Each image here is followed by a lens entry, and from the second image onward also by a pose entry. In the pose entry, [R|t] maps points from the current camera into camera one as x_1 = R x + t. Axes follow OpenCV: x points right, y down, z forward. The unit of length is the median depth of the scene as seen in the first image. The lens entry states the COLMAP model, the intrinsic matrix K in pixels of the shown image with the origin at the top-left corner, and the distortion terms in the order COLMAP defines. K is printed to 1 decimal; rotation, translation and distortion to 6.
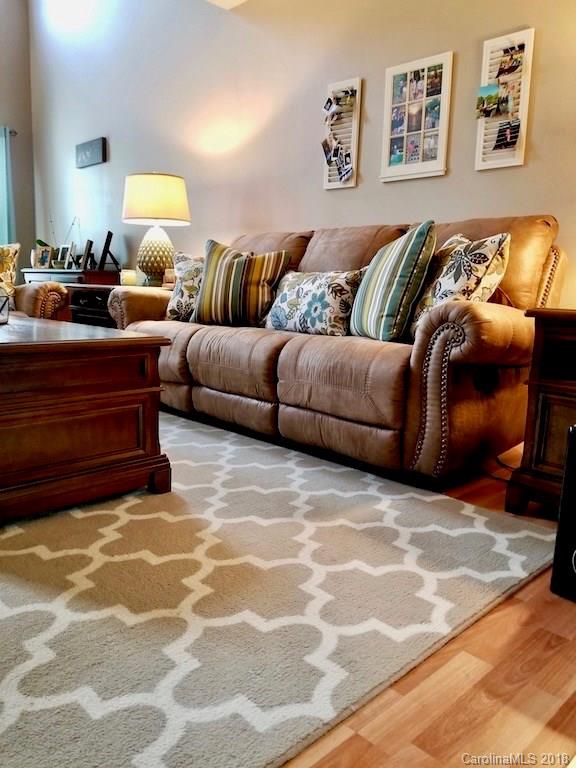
lens RADIAL K [[599.4, 0, 291.5], [0, 599.4, 380.2], [0, 0, 1]] dist [0.070632, -0.117604]
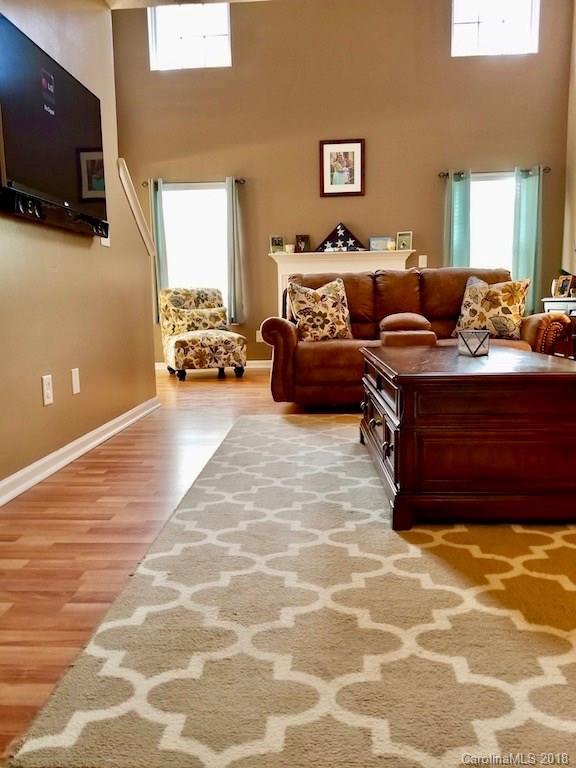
lens RADIAL K [[599.4, 0, 288.8], [0, 599.4, 390.0], [0, 0, 1]] dist [0.070632, -0.117604]
pose [[0.664927, 0.062120, -0.744321, 0.113502], [-0.079534, 0.996758, 0.012138, -0.007777], [0.742662, 0.051128, 0.667712, -0.040278]]
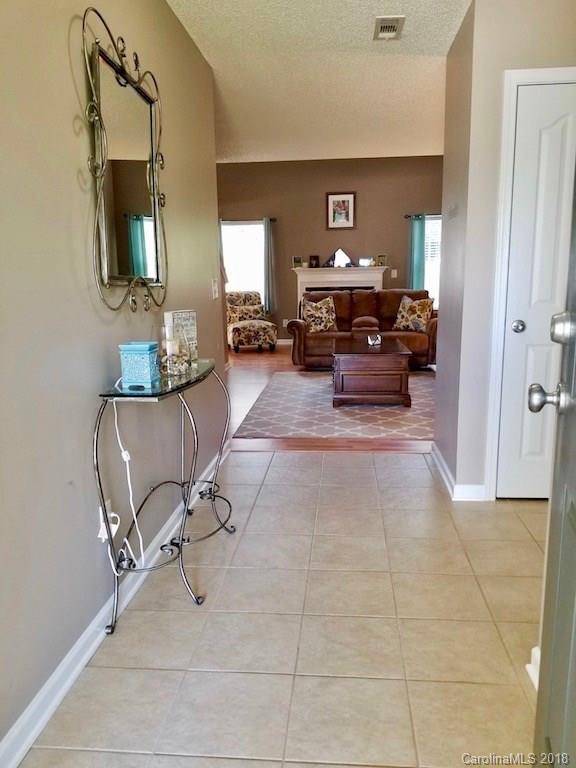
lens RADIAL K [[599.4, 0, 294.3], [0, 599.4, 390.4], [0, 0, 1]] dist [0.070632, -0.117604]
pose [[0.641510, 0.104385, -0.759980, 1.134294], [-0.084972, 0.994271, 0.064840, -0.021608], [0.762394, 0.022982, 0.646704, -0.882855]]
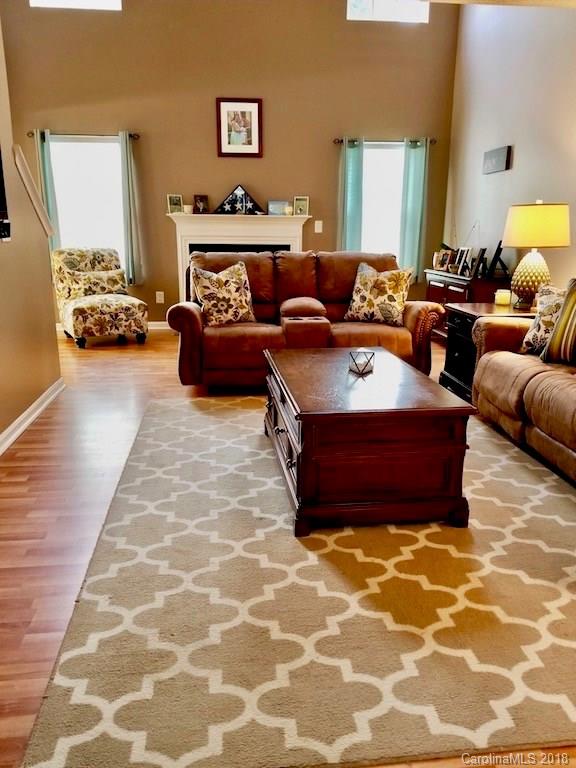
lens RADIAL K [[599.4, 0, 294.8], [0, 599.4, 393.8], [0, 0, 1]] dist [0.070632, -0.117604]
pose [[0.788714, 0.138476, -0.598961, 0.165346], [-0.080682, 0.989190, 0.122451, -0.153875], [0.609443, -0.048253, 0.791360, -0.140608]]
